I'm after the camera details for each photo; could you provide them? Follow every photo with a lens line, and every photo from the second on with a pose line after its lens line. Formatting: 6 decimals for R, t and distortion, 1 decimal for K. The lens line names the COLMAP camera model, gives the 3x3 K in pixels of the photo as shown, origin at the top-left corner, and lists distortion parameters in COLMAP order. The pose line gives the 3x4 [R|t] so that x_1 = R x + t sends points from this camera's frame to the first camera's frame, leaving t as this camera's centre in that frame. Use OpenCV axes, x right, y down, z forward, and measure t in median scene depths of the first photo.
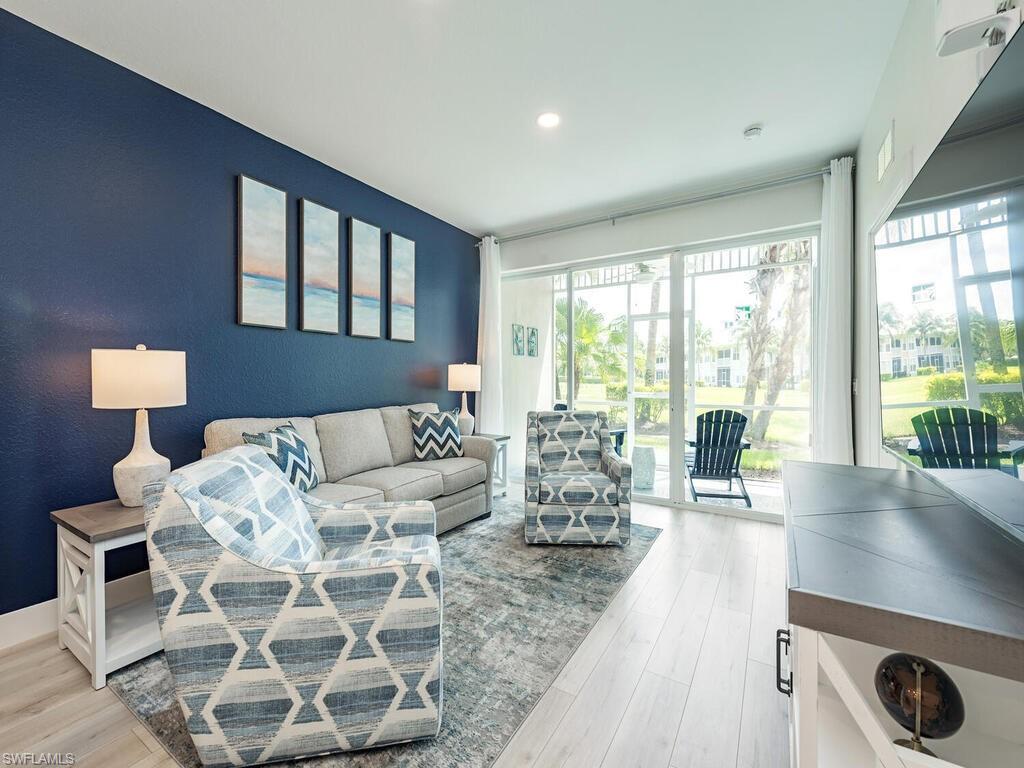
lens RADIAL K [[414.2, 0, 518.7], [0, 414.2, 383.2], [0, 0, 1]] dist [0.010345, -0.000070]
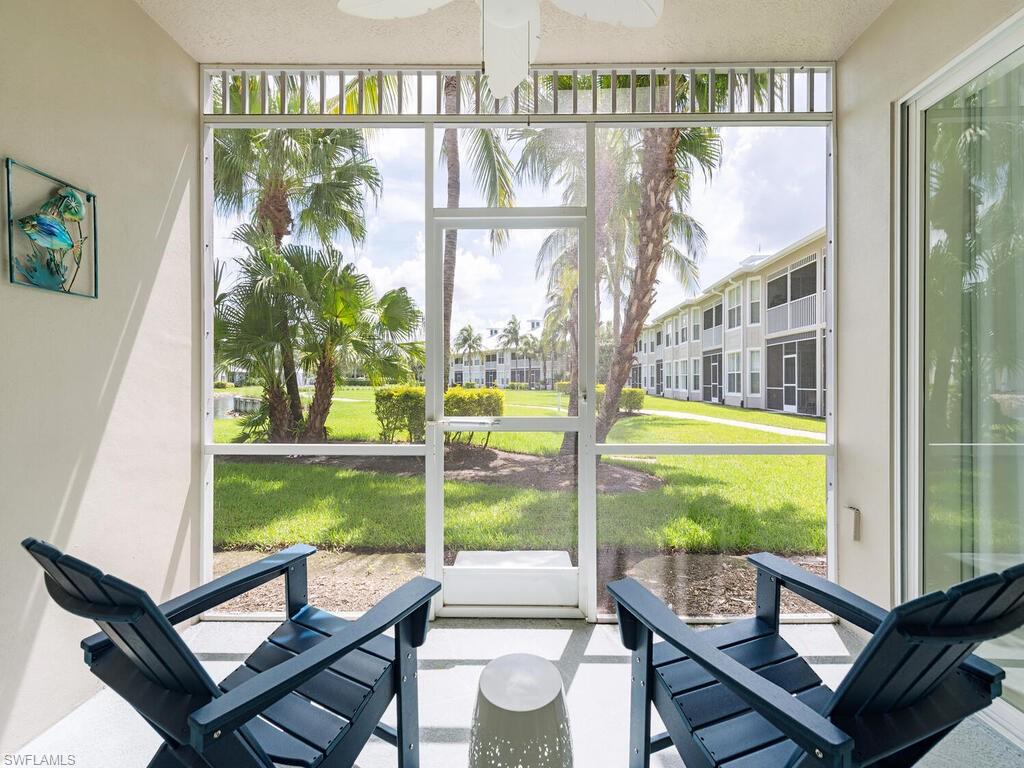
lens RADIAL K [[414.2, 0, 518.0], [0, 414.2, 383.7], [0, 0, 1]] dist [0.010345, -0.000070]
pose [[0.864192, -0.003878, 0.503147, 0.078532], [0.005699, 0.999982, -0.002081, -0.003644], [-0.503129, 0.004666, 0.864199, 0.337582]]
